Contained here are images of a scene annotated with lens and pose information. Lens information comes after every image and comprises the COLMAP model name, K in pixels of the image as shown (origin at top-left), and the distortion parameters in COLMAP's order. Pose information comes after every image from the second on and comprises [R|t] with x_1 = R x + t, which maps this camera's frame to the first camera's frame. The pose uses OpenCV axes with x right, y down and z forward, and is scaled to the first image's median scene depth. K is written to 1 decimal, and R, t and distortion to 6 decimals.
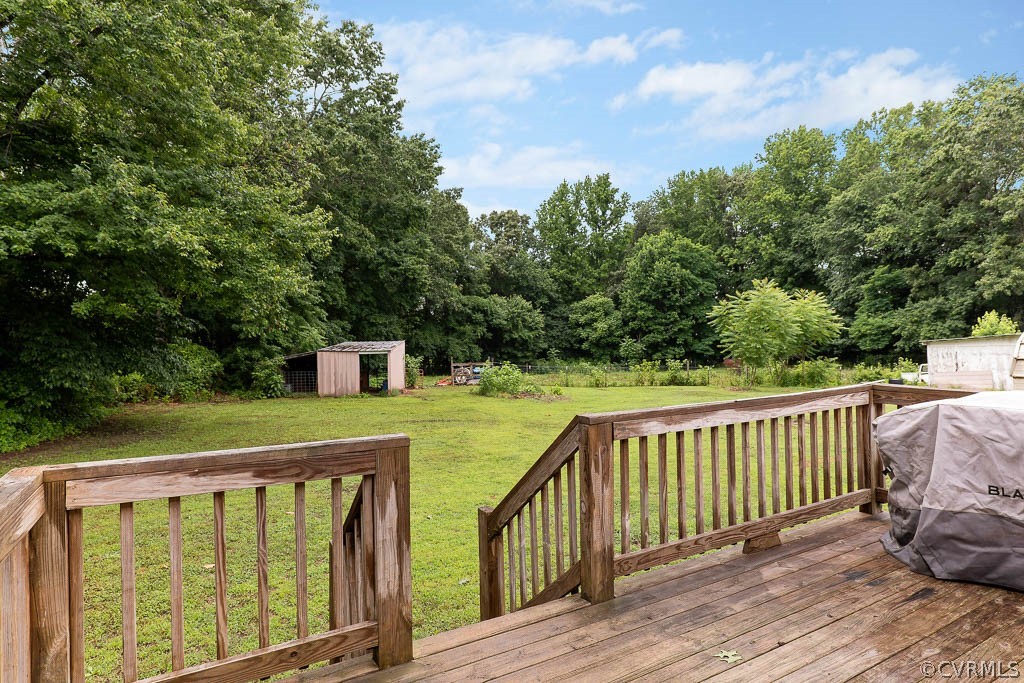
lens RADIAL K [[574.5, 0, 515.7], [0, 574.5, 331.2], [0, 0, 1]] dist [-0.013245, 0.002028]
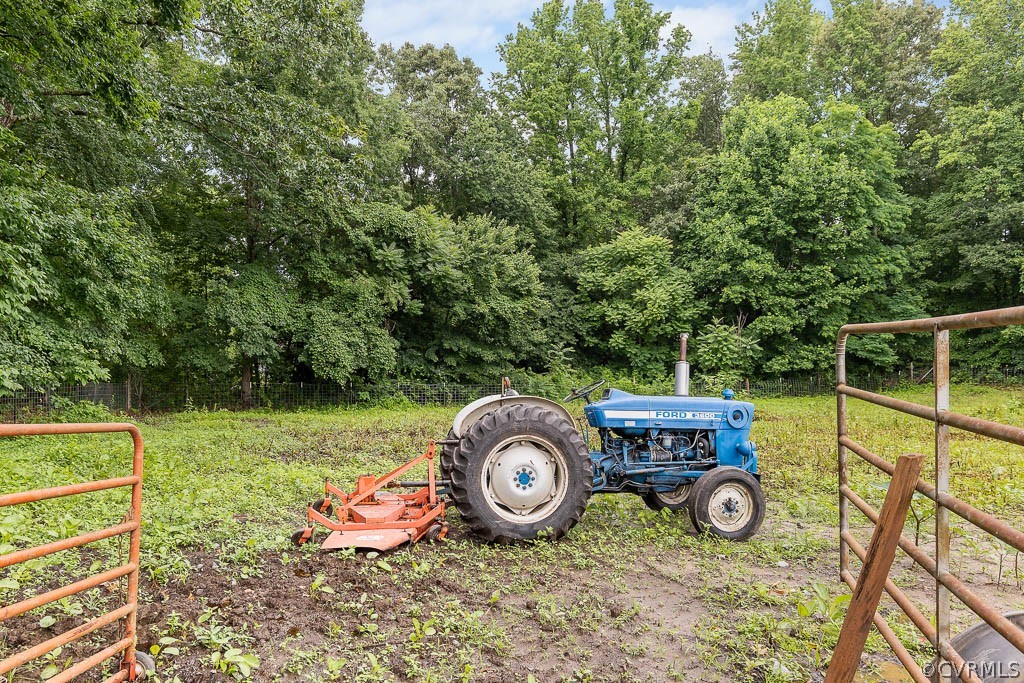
lens RADIAL K [[725.8, 0, 481.7], [0, 725.8, 369.7], [0, 0, 1]] dist [-0.014103, -0.001251]
pose [[0.989273, 0.007141, 0.145902, -0.098595], [-0.012752, 0.999213, 0.037555, 0.041921], [-0.145519, -0.039013, 0.988586, 0.673980]]
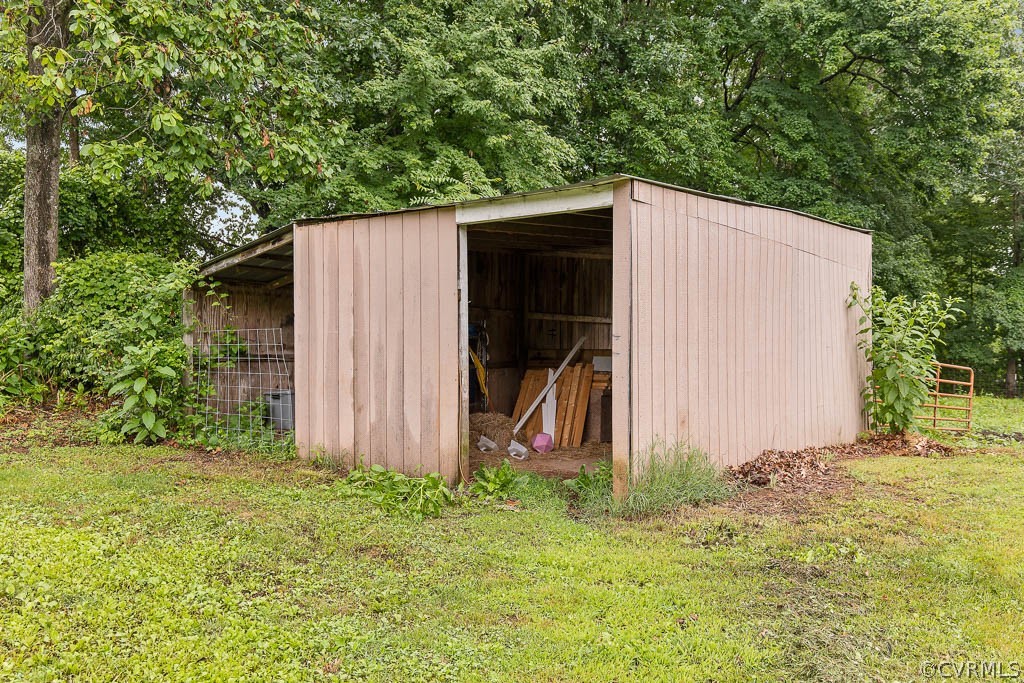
lens RADIAL K [[777.5, 0, 512.1], [0, 777.5, 340.4], [0, 0, 1]] dist [-0.007661, -0.001531]
pose [[0.737209, 0.016050, -0.675474, -0.061838], [-0.006434, 0.999839, 0.016735, 0.037608], [0.675634, -0.007992, 0.737194, 0.463782]]
